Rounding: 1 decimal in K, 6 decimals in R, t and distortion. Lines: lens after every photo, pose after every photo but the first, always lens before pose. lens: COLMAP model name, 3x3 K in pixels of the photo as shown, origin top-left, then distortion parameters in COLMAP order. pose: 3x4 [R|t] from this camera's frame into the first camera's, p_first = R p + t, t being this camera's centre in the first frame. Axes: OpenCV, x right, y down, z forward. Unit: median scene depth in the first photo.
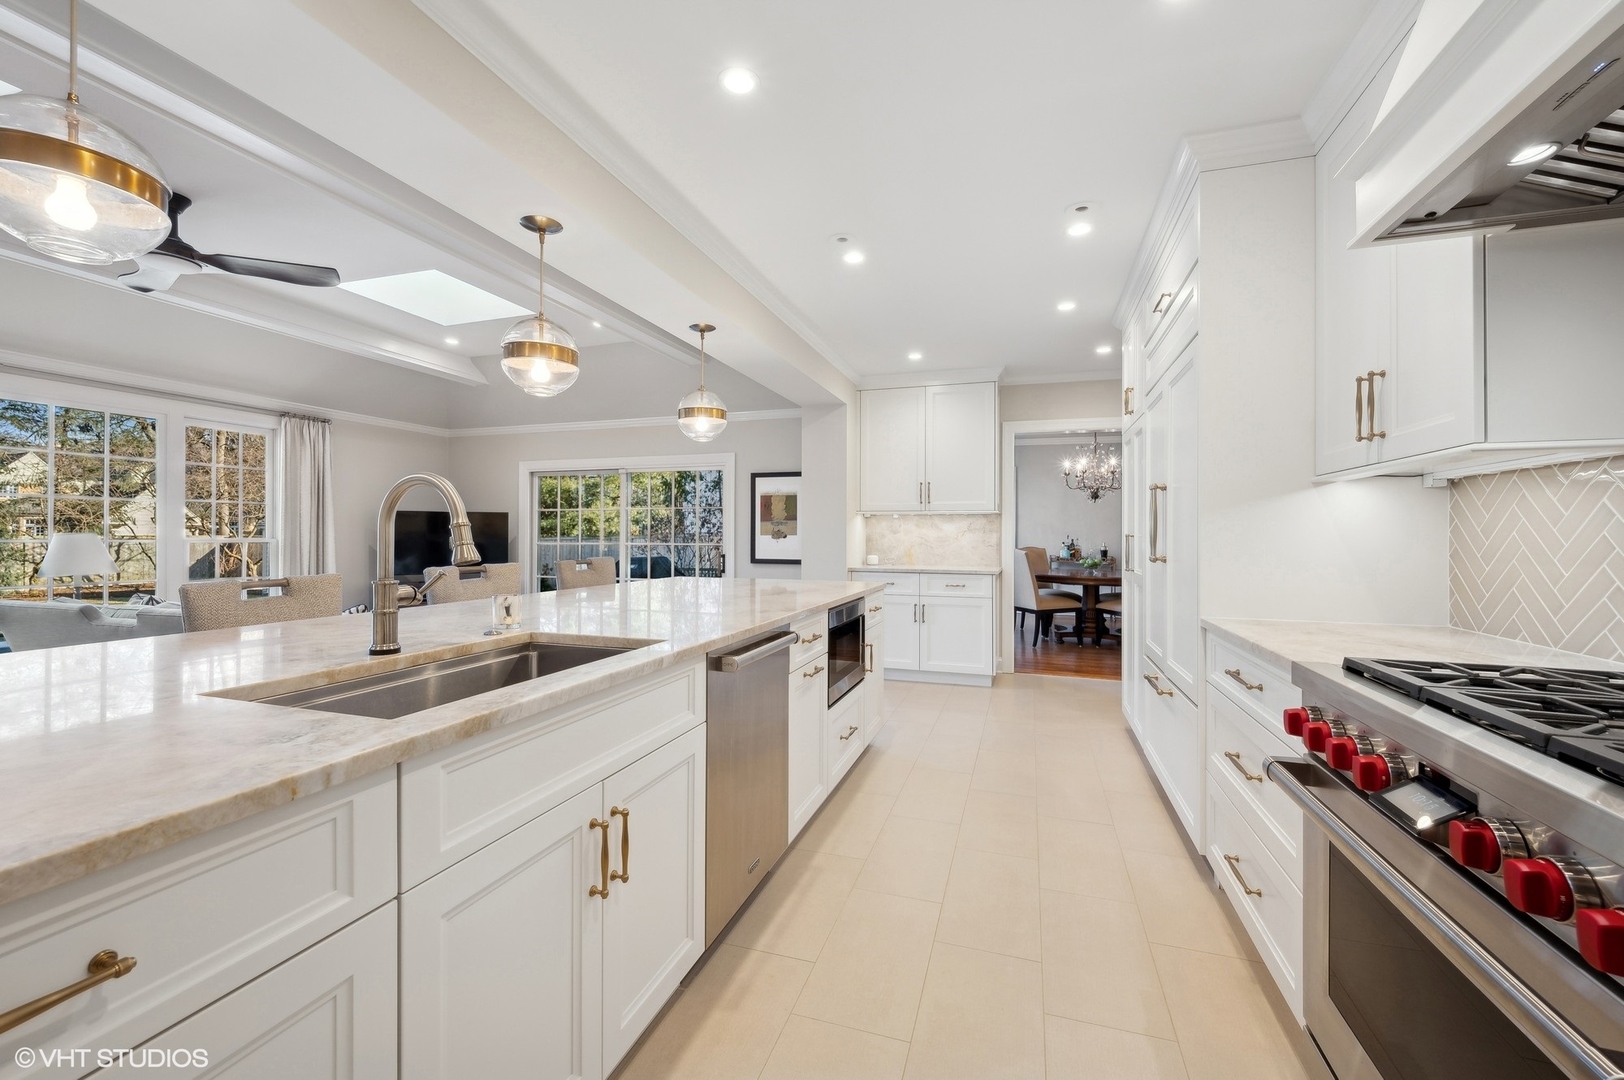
lens RADIAL K [[653.9, 0, 820.5], [0, 653.9, 530.4], [0, 0, 1]] dist [0.003695, -0.000203]
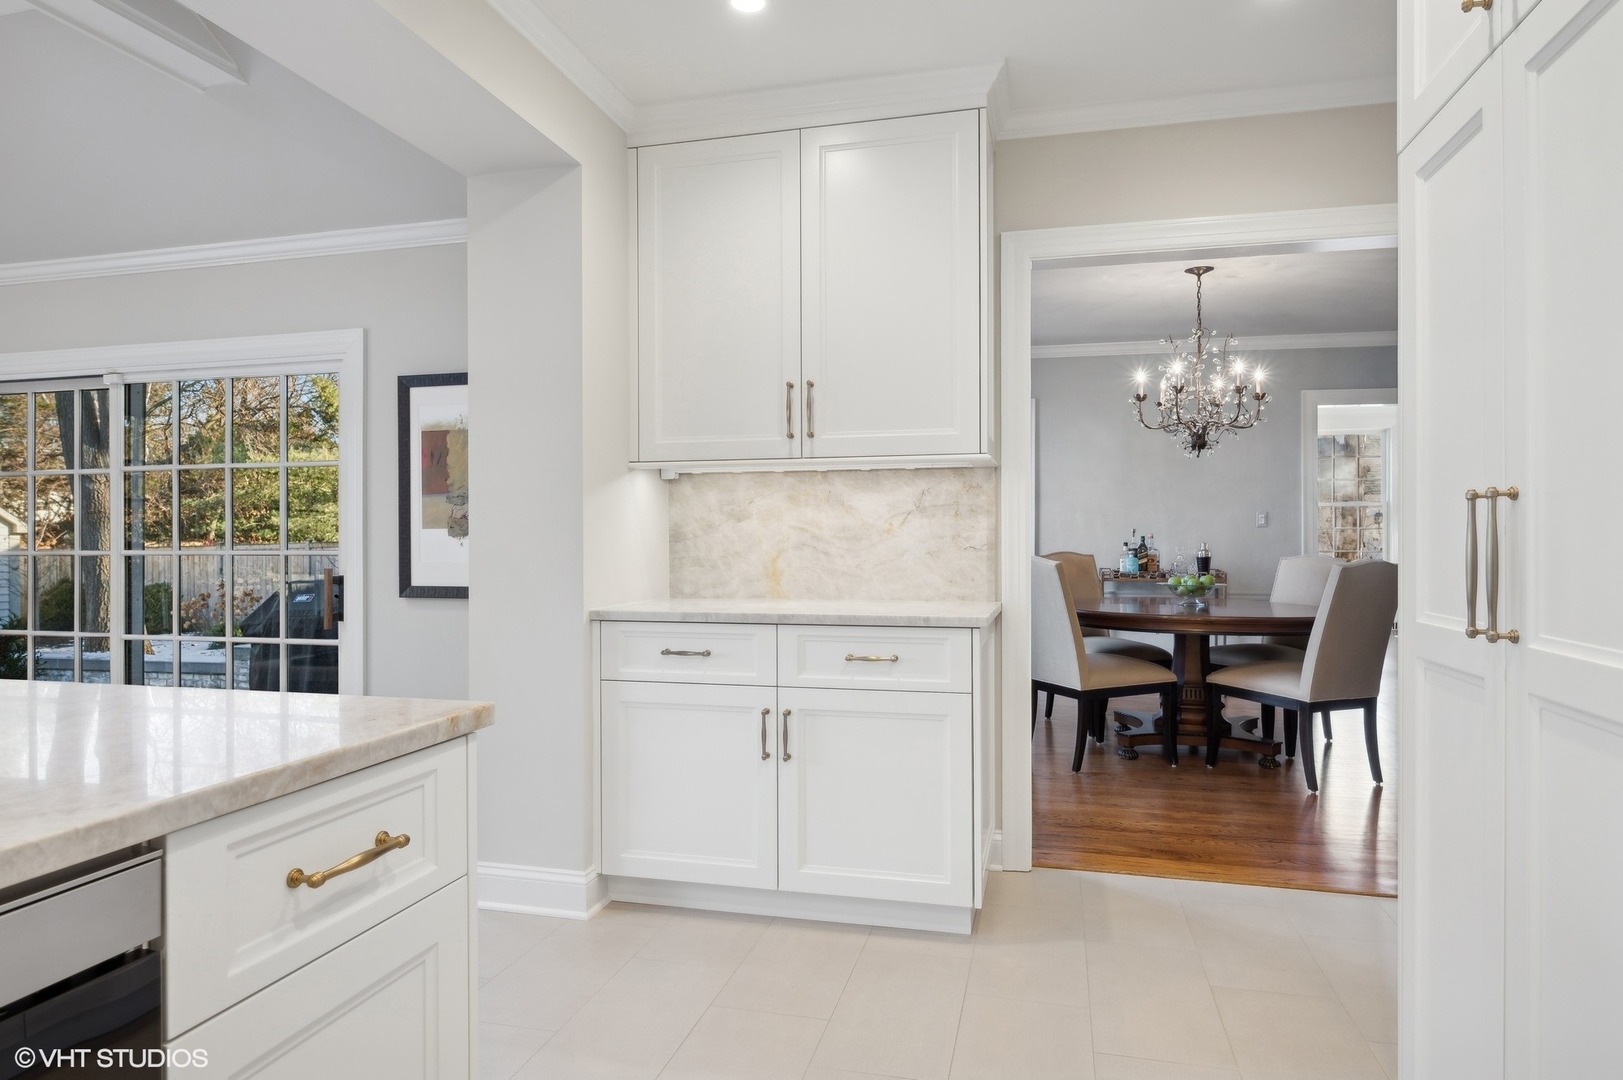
lens RADIAL K [[950.3, 0, 812.7], [0, 950.3, 549.3], [0, 0, 1]] dist [-0.005260, -0.000321]
pose [[0.998044, -0.007920, 0.062015, 0.115020], [0.006760, 0.999799, 0.018896, 0.011251], [-0.062152, -0.018440, 0.997896, 0.390054]]
